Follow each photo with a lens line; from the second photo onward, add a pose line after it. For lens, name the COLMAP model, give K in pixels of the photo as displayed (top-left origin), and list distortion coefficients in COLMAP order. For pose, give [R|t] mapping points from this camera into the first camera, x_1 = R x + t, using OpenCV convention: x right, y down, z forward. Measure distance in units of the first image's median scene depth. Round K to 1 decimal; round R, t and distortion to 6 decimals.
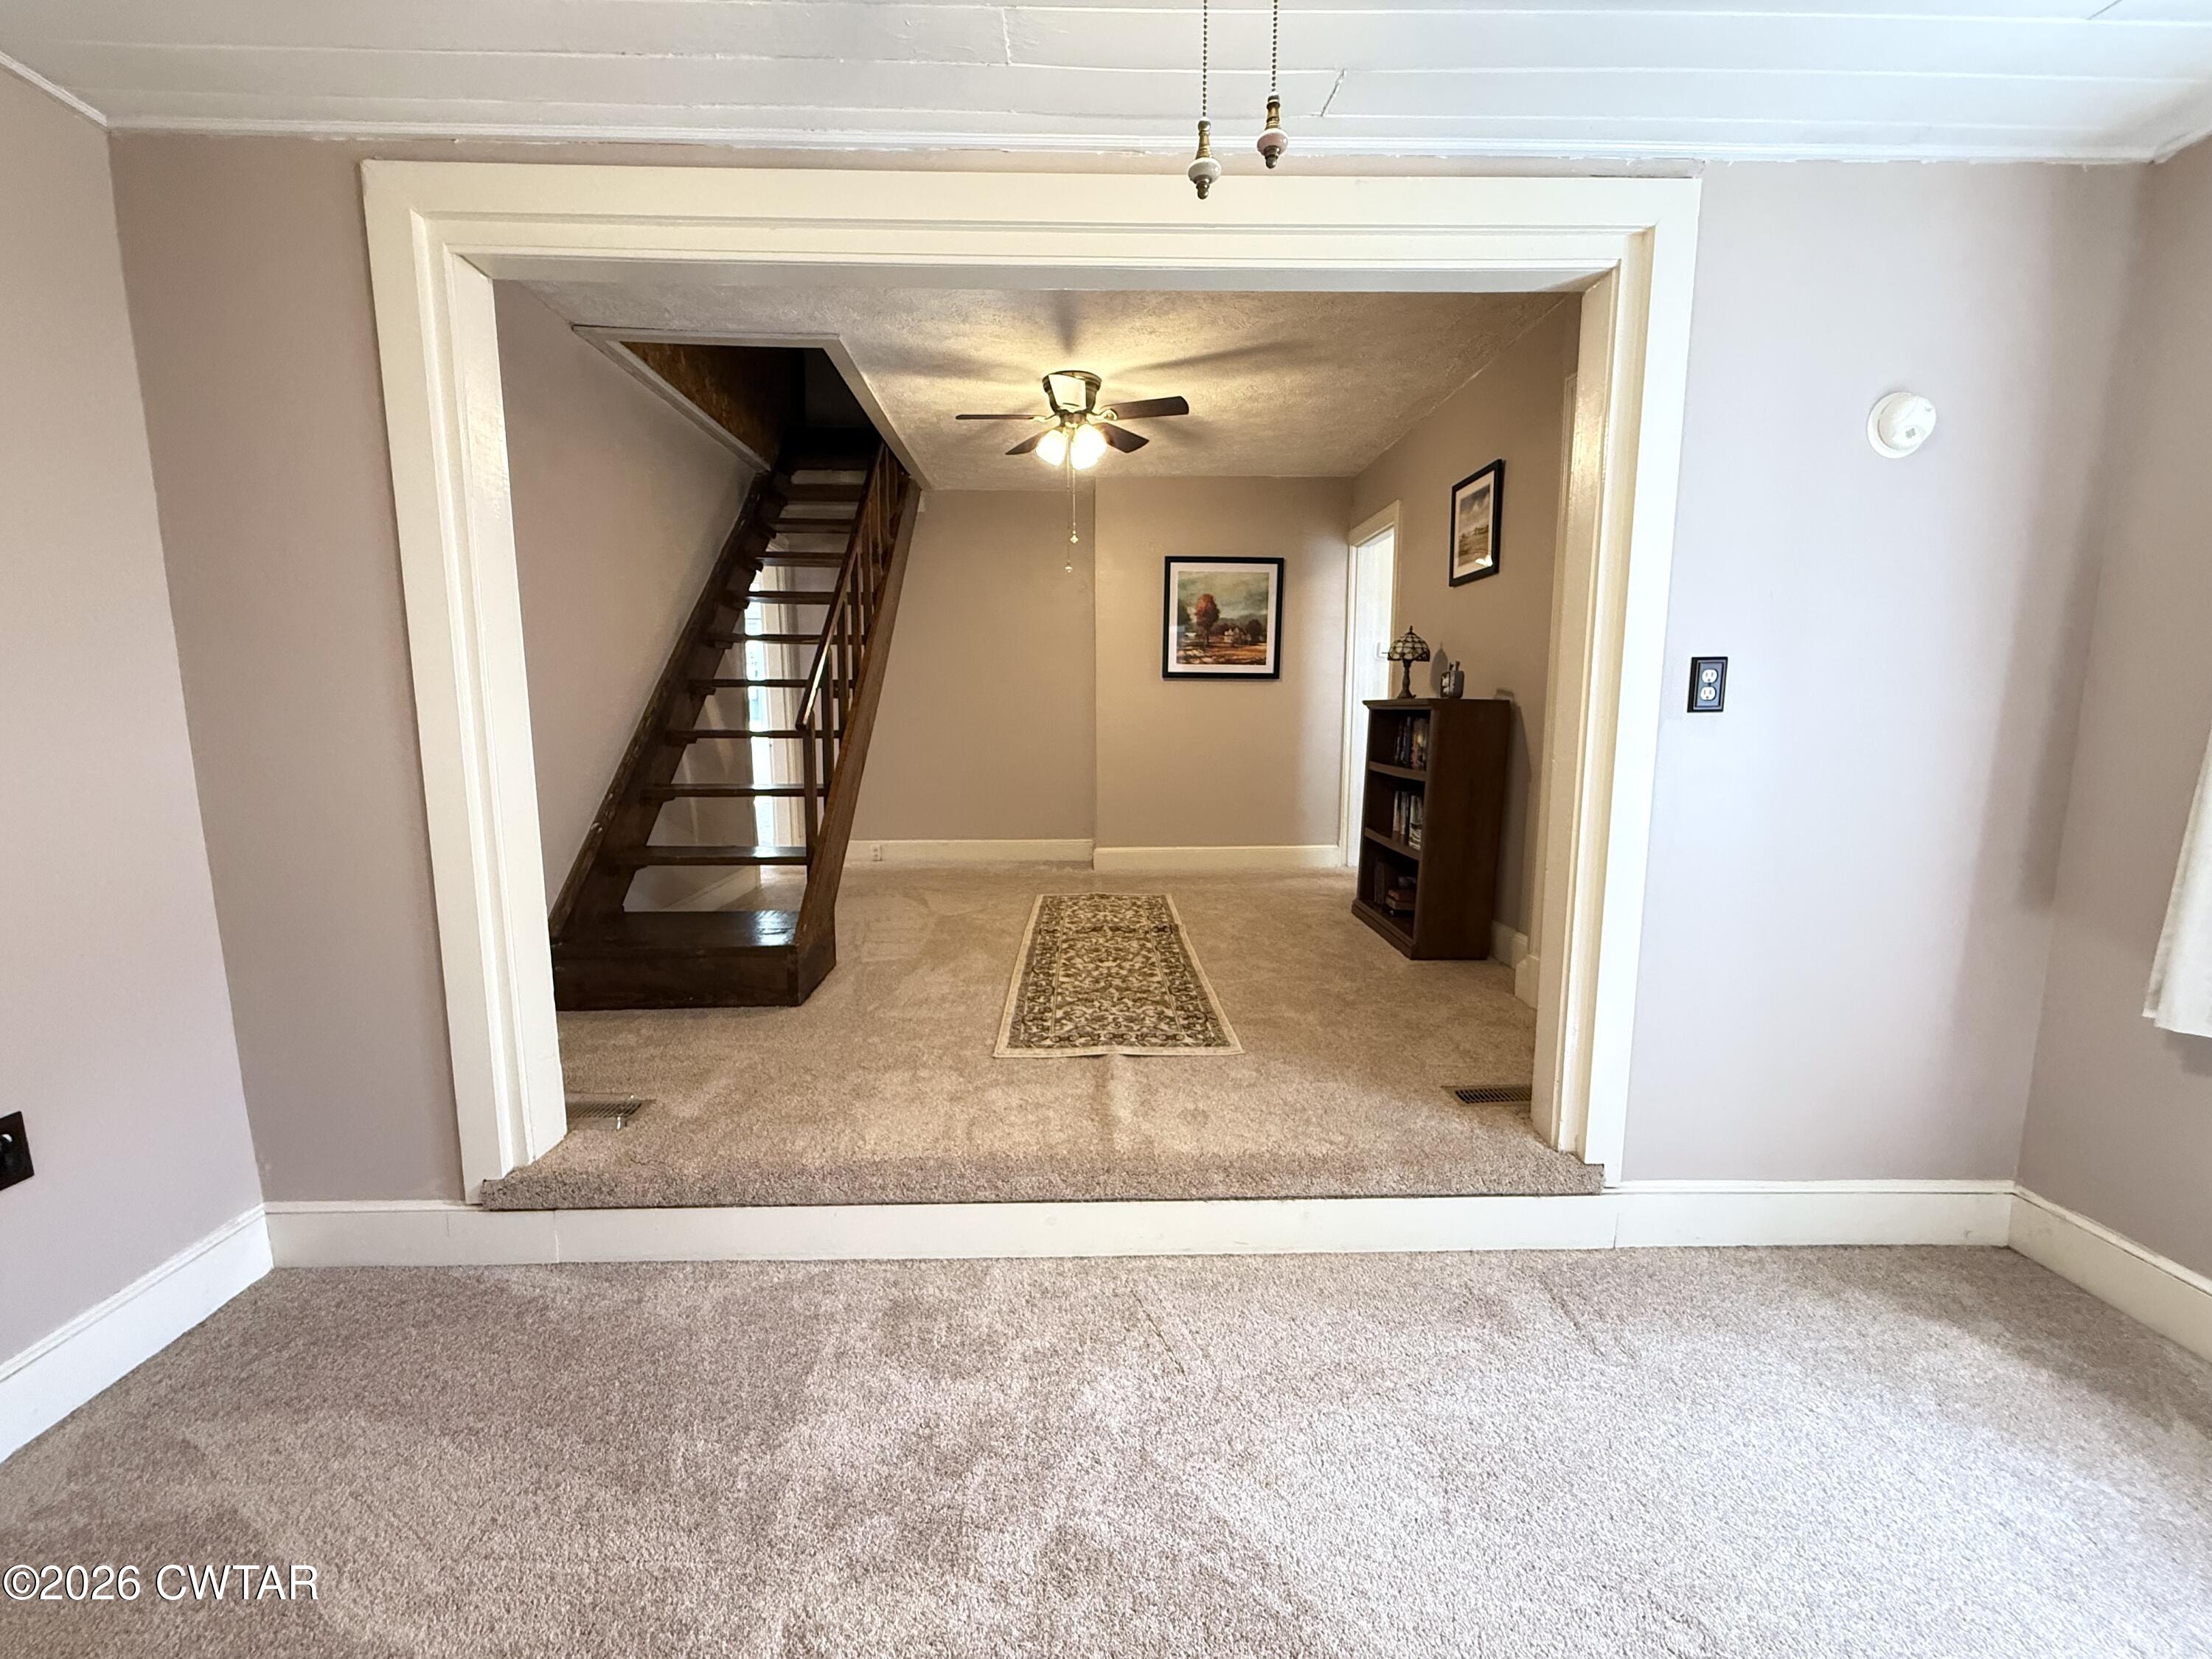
lens RADIAL K [[884.2, 0, 1100.5], [0, 884.2, 825.1], [0, 0, 1]] dist [-0.000351, -0.000014]
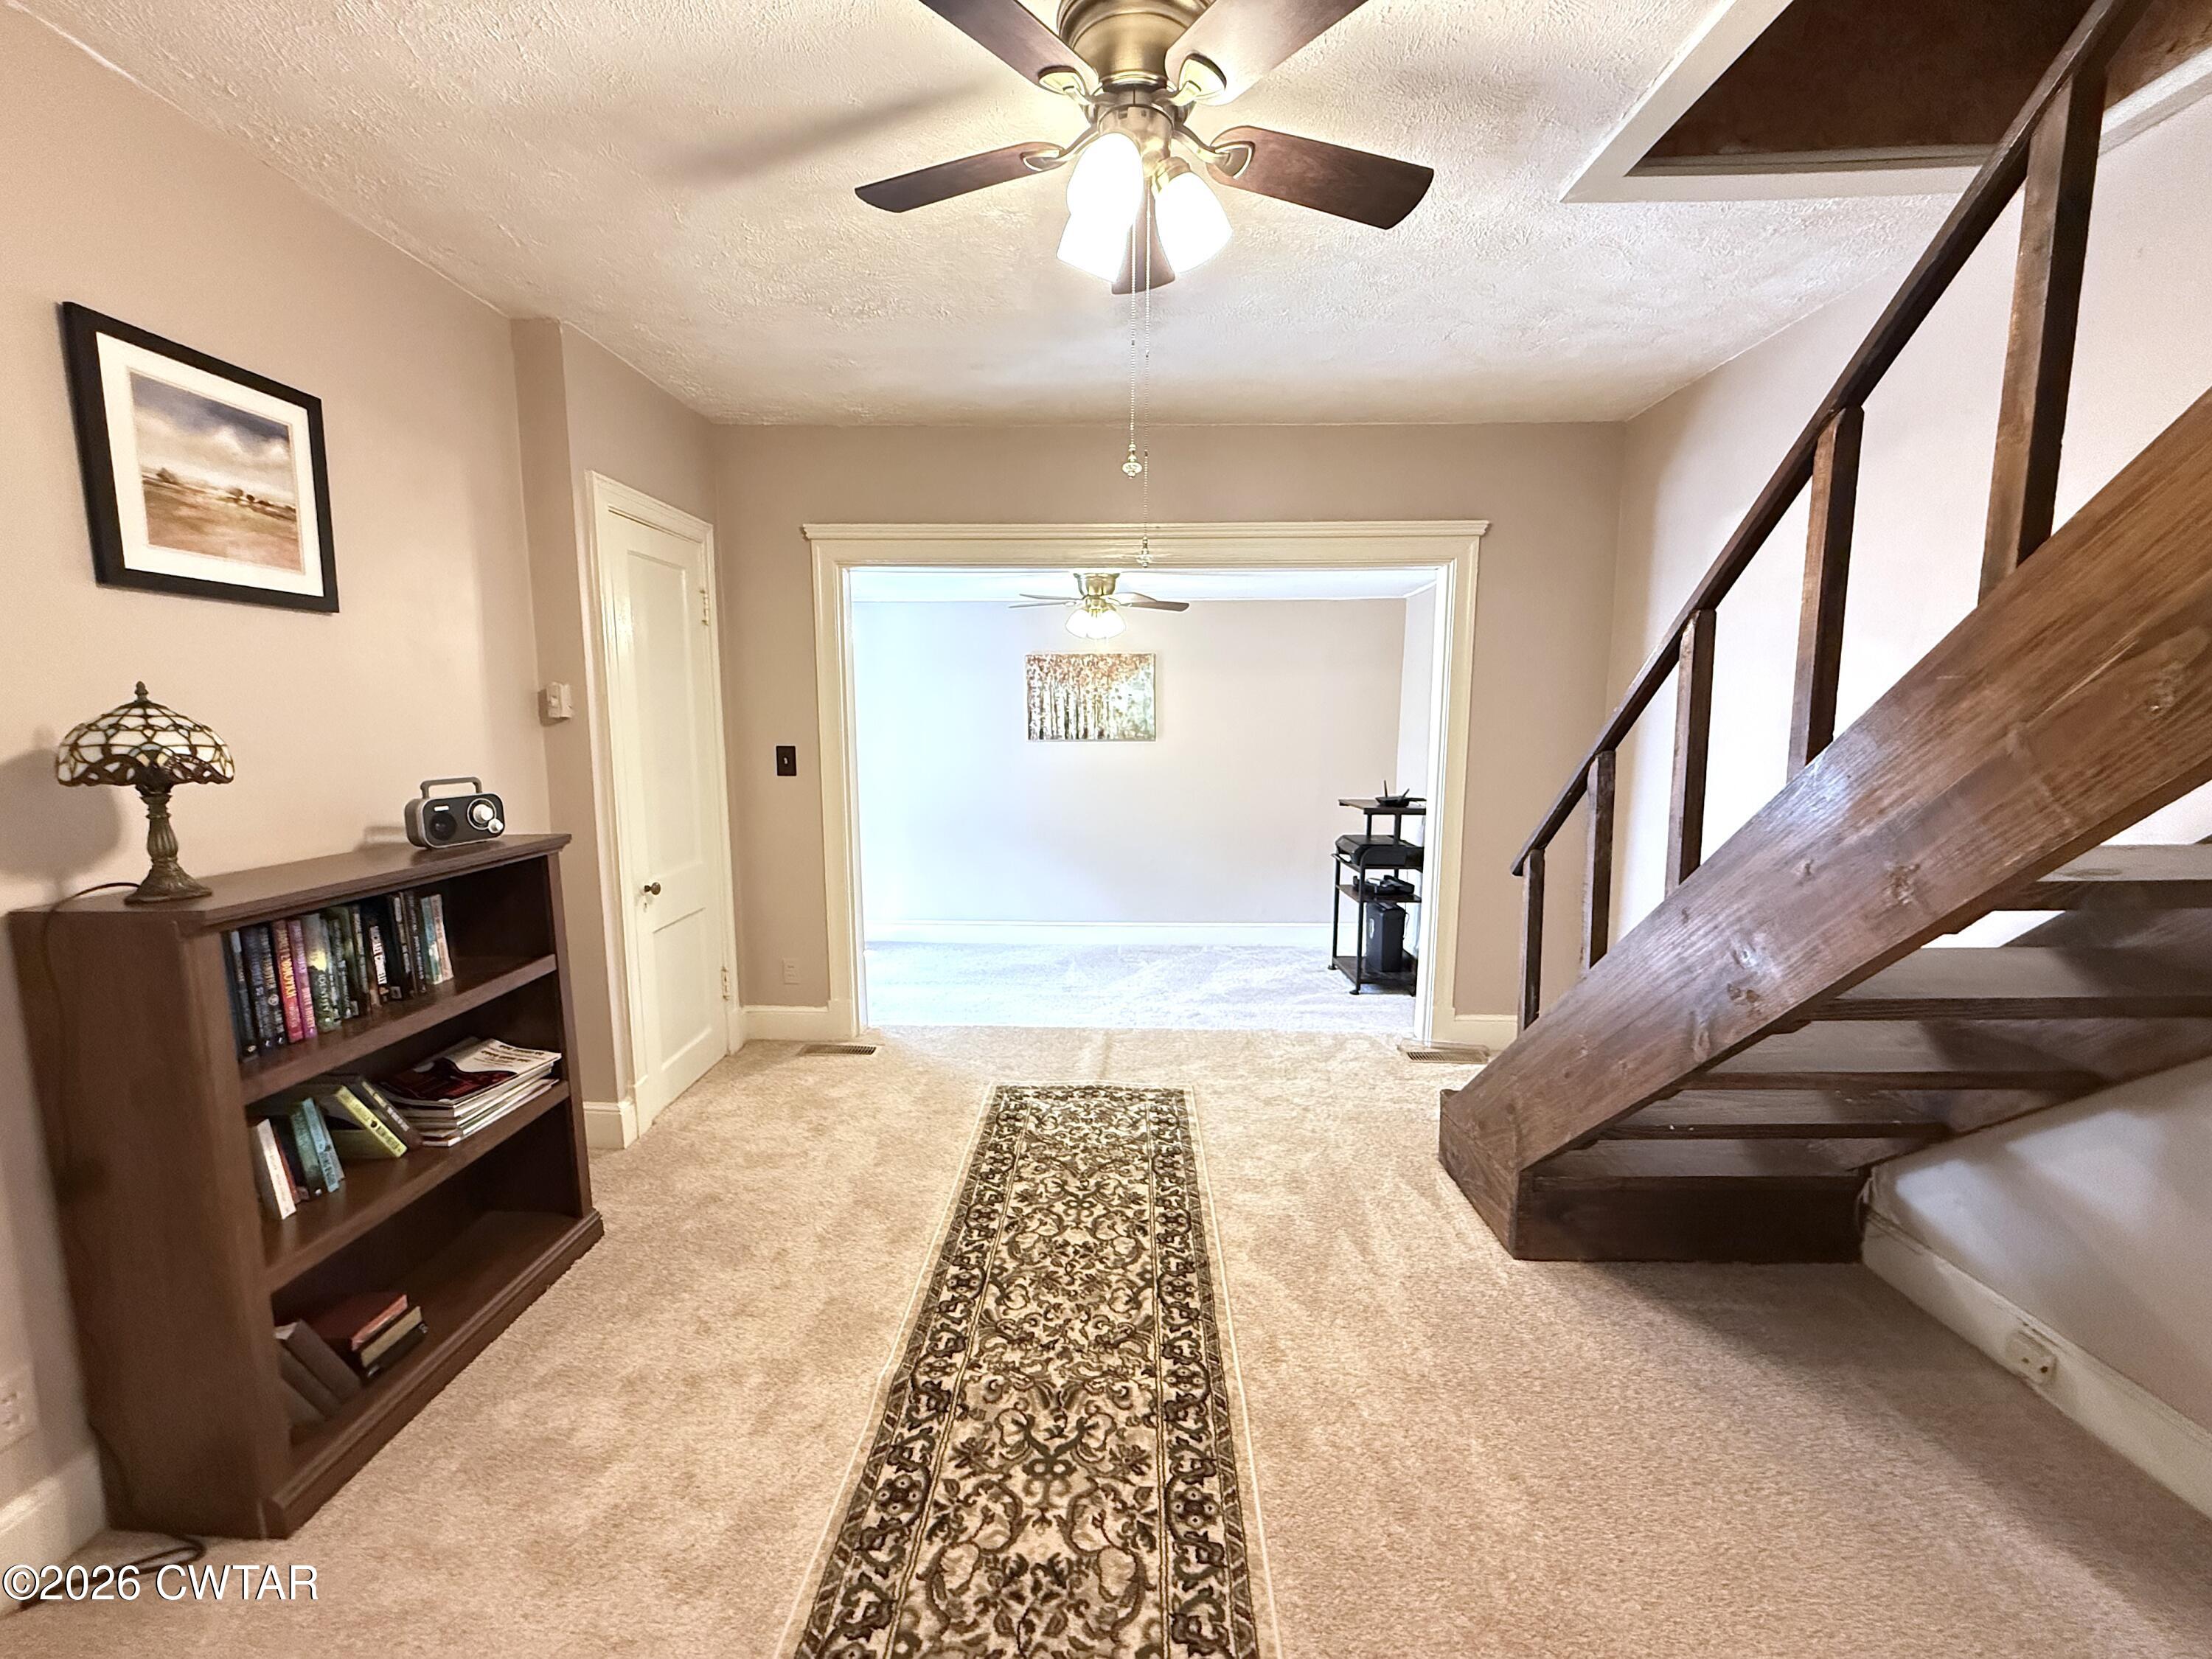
lens RADIAL K [[884.2, 0, 1106.2], [0, 884.2, 823.7], [0, 0, 1]] dist [-0.000351, -0.000014]
pose [[-0.998725, -0.011234, 0.049211, -0.043479], [0.001962, 0.965544, 0.260233, -0.318466], [-0.050439, 0.259998, -0.964291, 1.611542]]
